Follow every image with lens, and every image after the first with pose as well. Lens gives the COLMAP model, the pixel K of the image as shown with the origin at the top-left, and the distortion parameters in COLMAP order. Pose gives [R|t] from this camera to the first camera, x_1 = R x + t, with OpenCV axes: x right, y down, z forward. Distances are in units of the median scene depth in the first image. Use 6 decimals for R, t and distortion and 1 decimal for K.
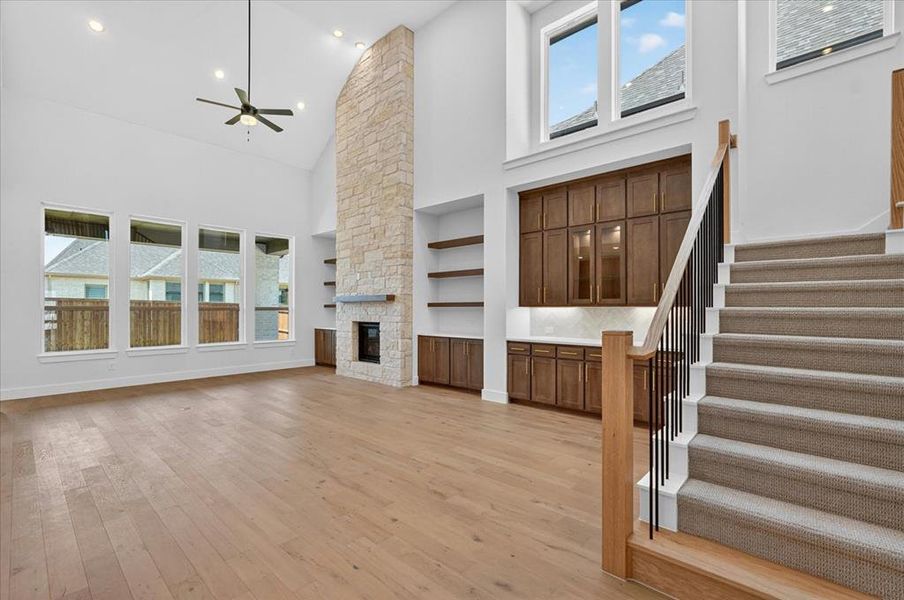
lens RADIAL K [[403.4, 0, 449.1], [0, 403.4, 305.3], [0, 0, 1]] dist [-0.002187, 0.000533]
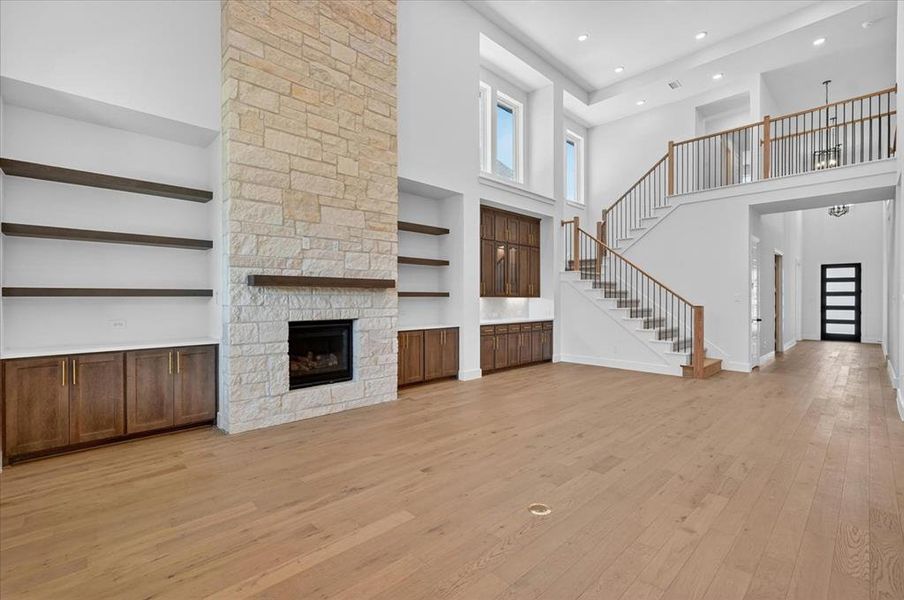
lens RADIAL K [[403.9, 0, 452.0], [0, 403.9, 300.0], [0, 0, 1]] dist [-0.000778, 0.000065]
pose [[0.063388, -0.002767, 0.997985, -0.914249], [-0.008436, 0.999959, 0.003309, 0.007544], [-0.997953, -0.008629, 0.063362, 0.863453]]
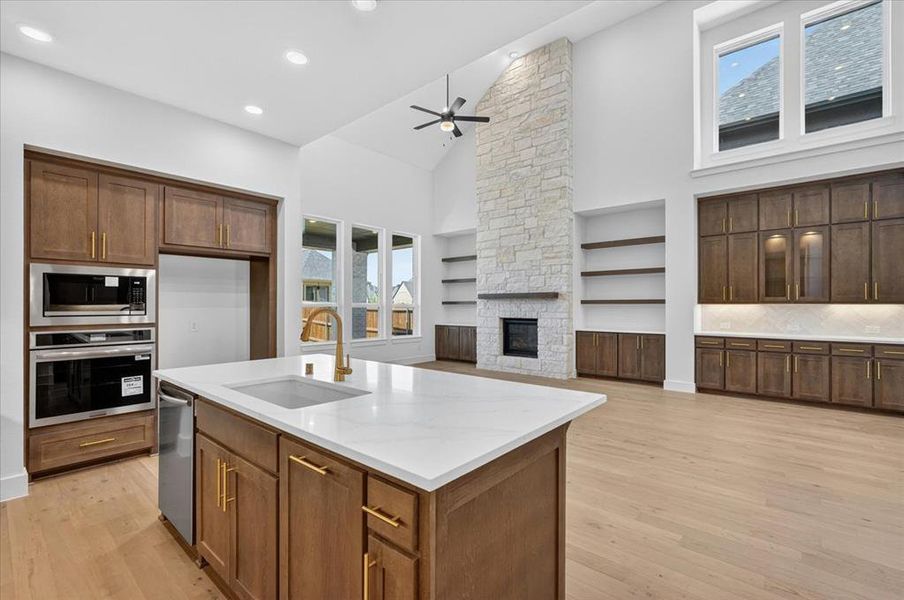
lens RADIAL K [[403.4, 0, 449.1], [0, 403.4, 305.3], [0, 0, 1]] dist [-0.002187, 0.000533]
pose [[0.999370, 0.000016, 0.035494, -0.476295], [-0.000315, 0.999964, 0.008421, -0.001472], [-0.035492, -0.008427, 0.999334, -0.050921]]
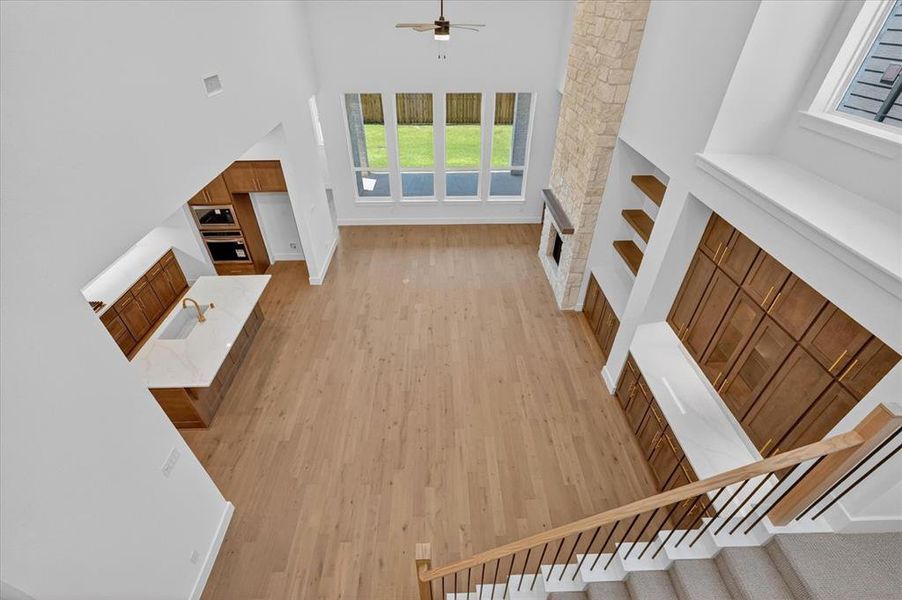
lens RADIAL K [[402.5, 0, 448.1], [0, 402.5, 305.3], [0, 0, 1]] dist [-0.002187, 0.000533]
pose [[0.692964, 0.440526, -0.570734, 0.289437], [0.009153, 0.786178, 0.617932, -0.490449], [0.720914, -0.433429, 0.540761, 0.204820]]
